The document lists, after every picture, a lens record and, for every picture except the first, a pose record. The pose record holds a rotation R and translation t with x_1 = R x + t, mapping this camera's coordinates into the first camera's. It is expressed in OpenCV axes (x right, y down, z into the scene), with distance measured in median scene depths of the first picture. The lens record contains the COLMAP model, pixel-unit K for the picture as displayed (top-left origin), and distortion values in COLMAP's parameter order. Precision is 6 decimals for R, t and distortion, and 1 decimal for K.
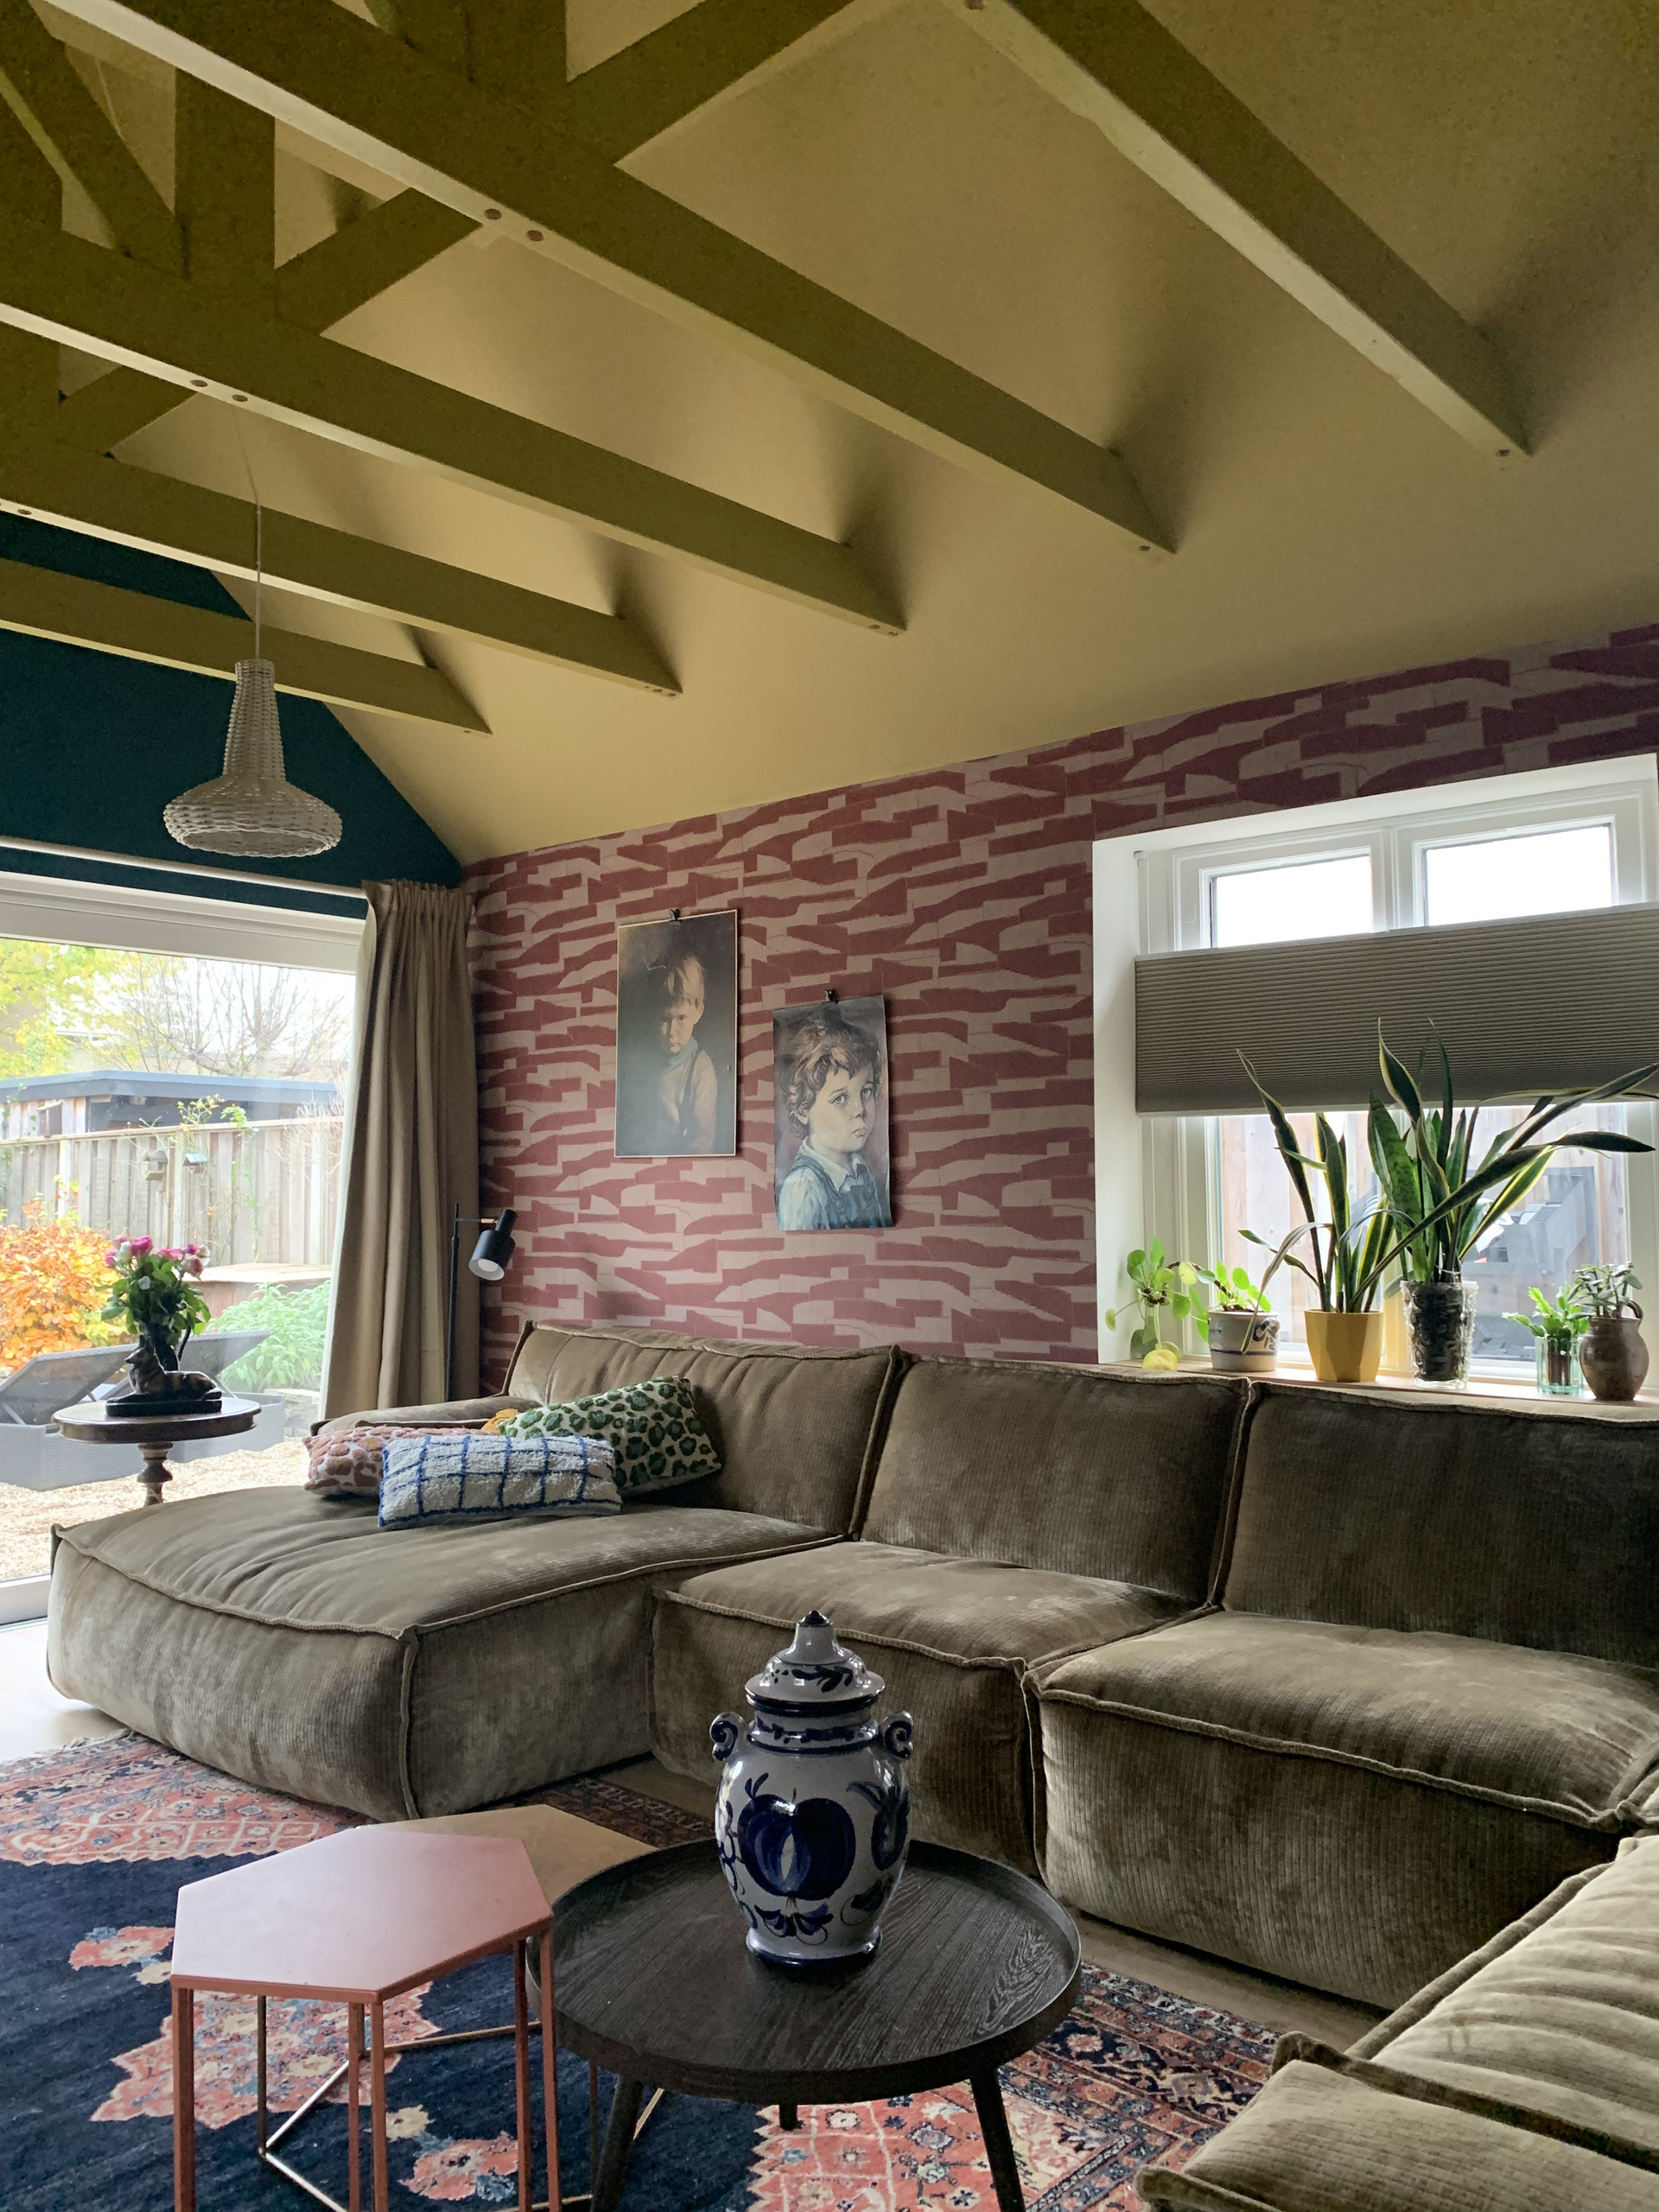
lens RADIAL K [[1694.0, 0, 839.0], [0, 1694.0, 1073.7], [0, 0, 1]] dist [0.038576, -0.049514]
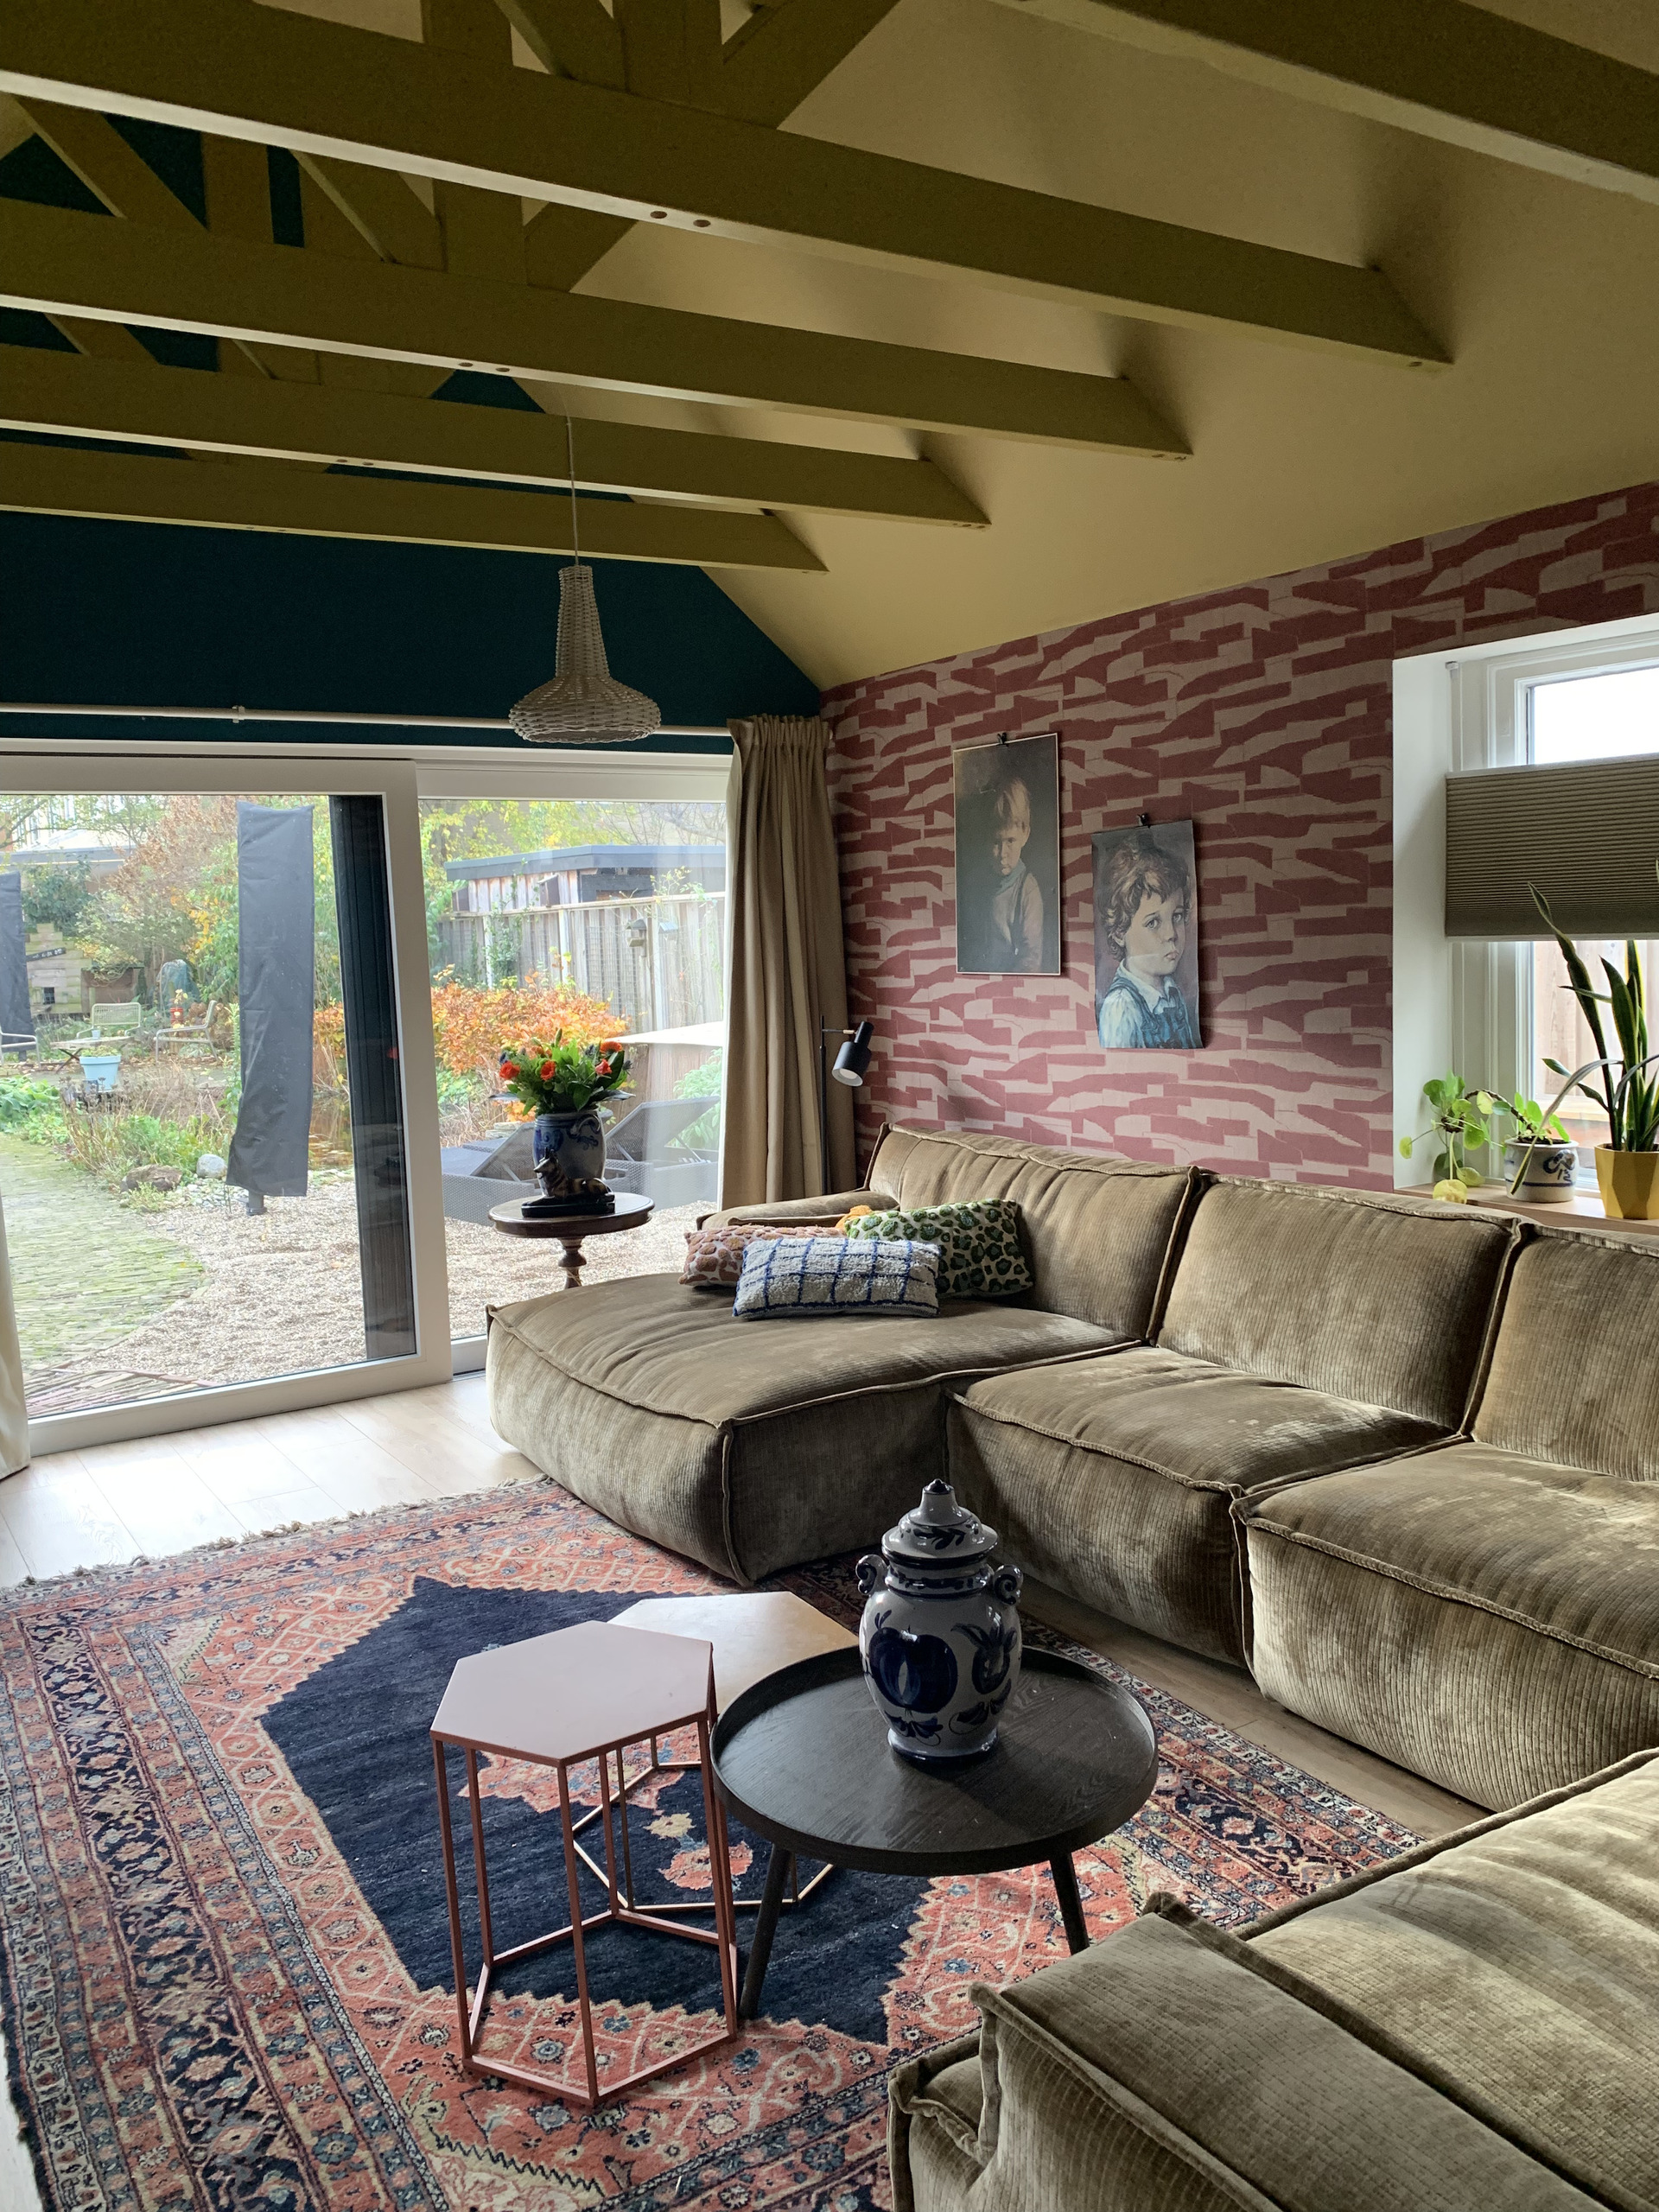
lens RADIAL K [[1694.0, 0, 835.9], [0, 1694.0, 1082.3], [0, 0, 1]] dist [0.038576, -0.049514]
pose [[0.958401, -0.004796, -0.285386, 0.108823], [0.053165, 0.985360, 0.161984, -0.066224], [0.280431, -0.170419, 0.944625, -0.041872]]
